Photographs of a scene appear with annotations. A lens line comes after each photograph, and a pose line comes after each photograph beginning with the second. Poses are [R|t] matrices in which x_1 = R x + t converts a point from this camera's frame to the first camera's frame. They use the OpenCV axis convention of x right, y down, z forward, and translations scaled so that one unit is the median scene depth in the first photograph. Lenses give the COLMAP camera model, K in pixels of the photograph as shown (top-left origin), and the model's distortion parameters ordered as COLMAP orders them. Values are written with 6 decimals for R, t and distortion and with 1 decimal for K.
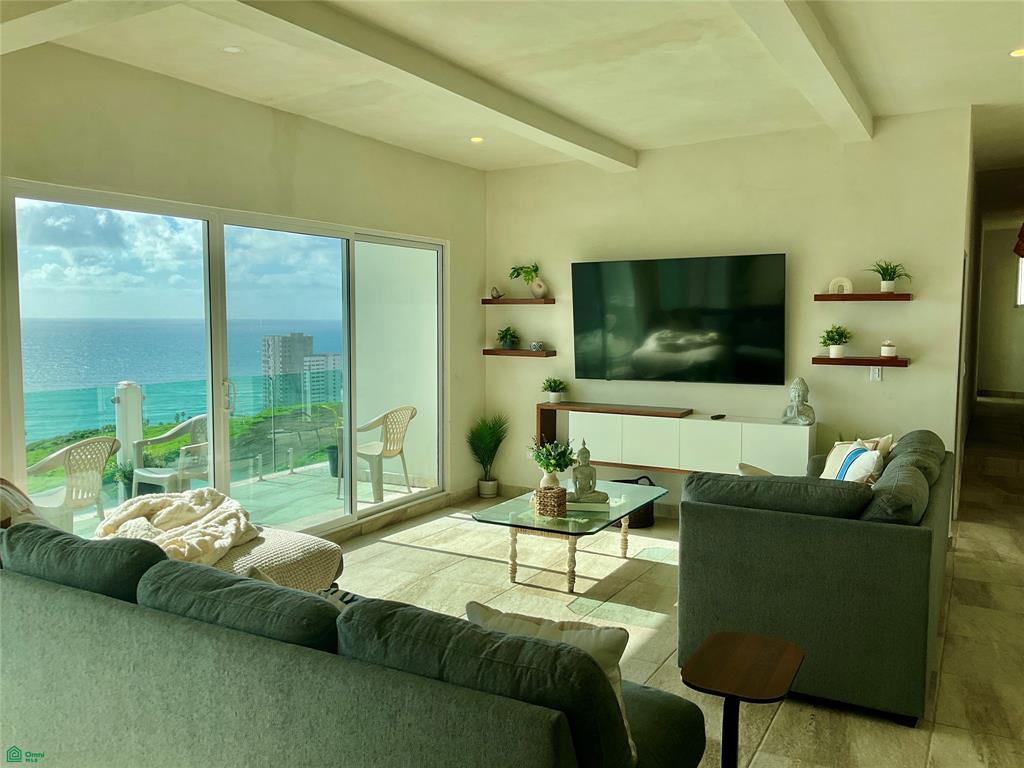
lens RADIAL K [[842.8, 0, 512.0], [0, 842.8, 384.0], [0, 0, 1]] dist [0.087769, -0.161990]
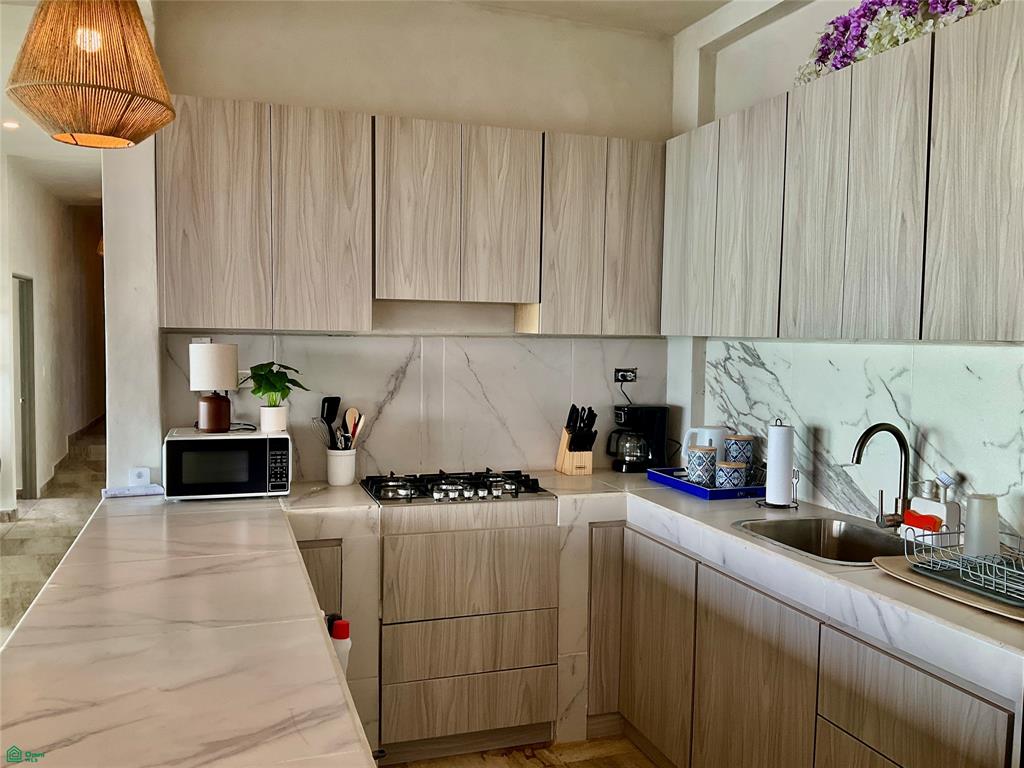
lens RADIAL K [[842.8, 0, 512.0], [0, 842.8, 384.0], [0, 0, 1]] dist [0.087769, -0.161990]
pose [[0.663449, -0.038962, 0.747207, 0.091257], [0.049249, 0.998752, 0.008350, 0.026180], [-0.746599, 0.031259, 0.664539, -0.322365]]
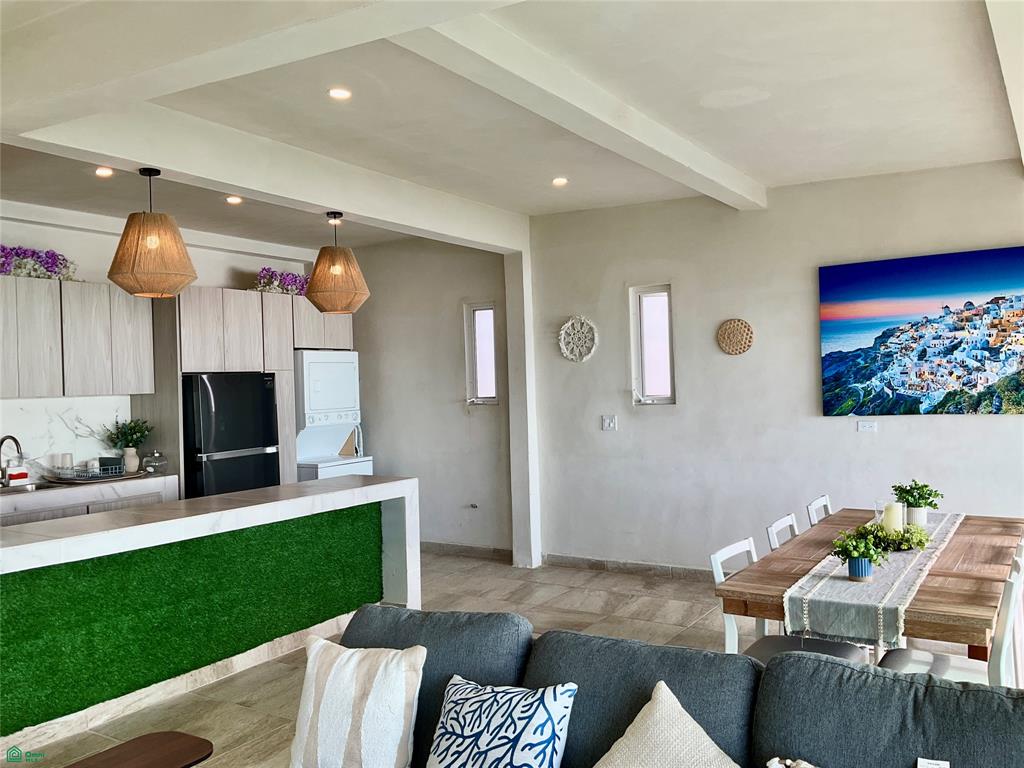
lens RADIAL K [[842.8, 0, 512.0], [0, 842.8, 384.0], [0, 0, 1]] dist [0.087769, -0.161990]
pose [[-0.997446, 0.020794, 0.068330, -0.092591], [0.026422, 0.996238, 0.082528, -0.063844], [-0.066357, 0.084122, -0.994244, 0.747756]]
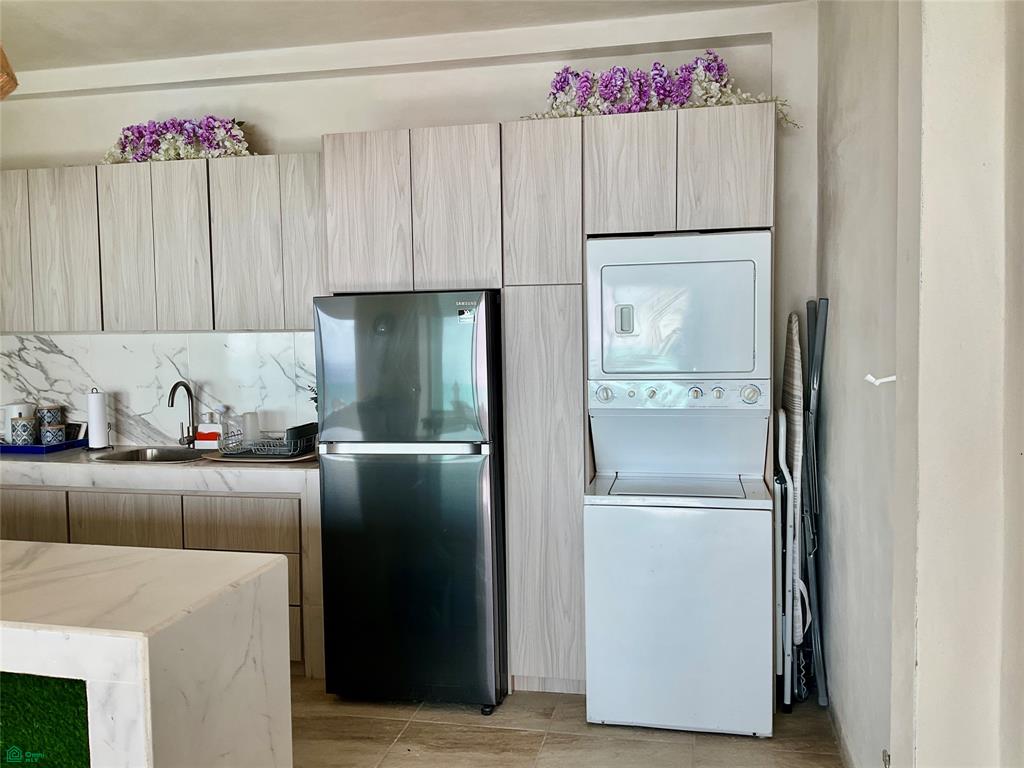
lens RADIAL K [[842.8, 0, 512.0], [0, 842.8, 384.0], [0, 0, 1]] dist [0.087769, -0.161990]
pose [[-0.284331, -0.065772, 0.956468, -0.226118], [0.087408, 0.991711, 0.094179, 0.018141], [-0.954733, 0.110381, -0.276225, -0.241249]]
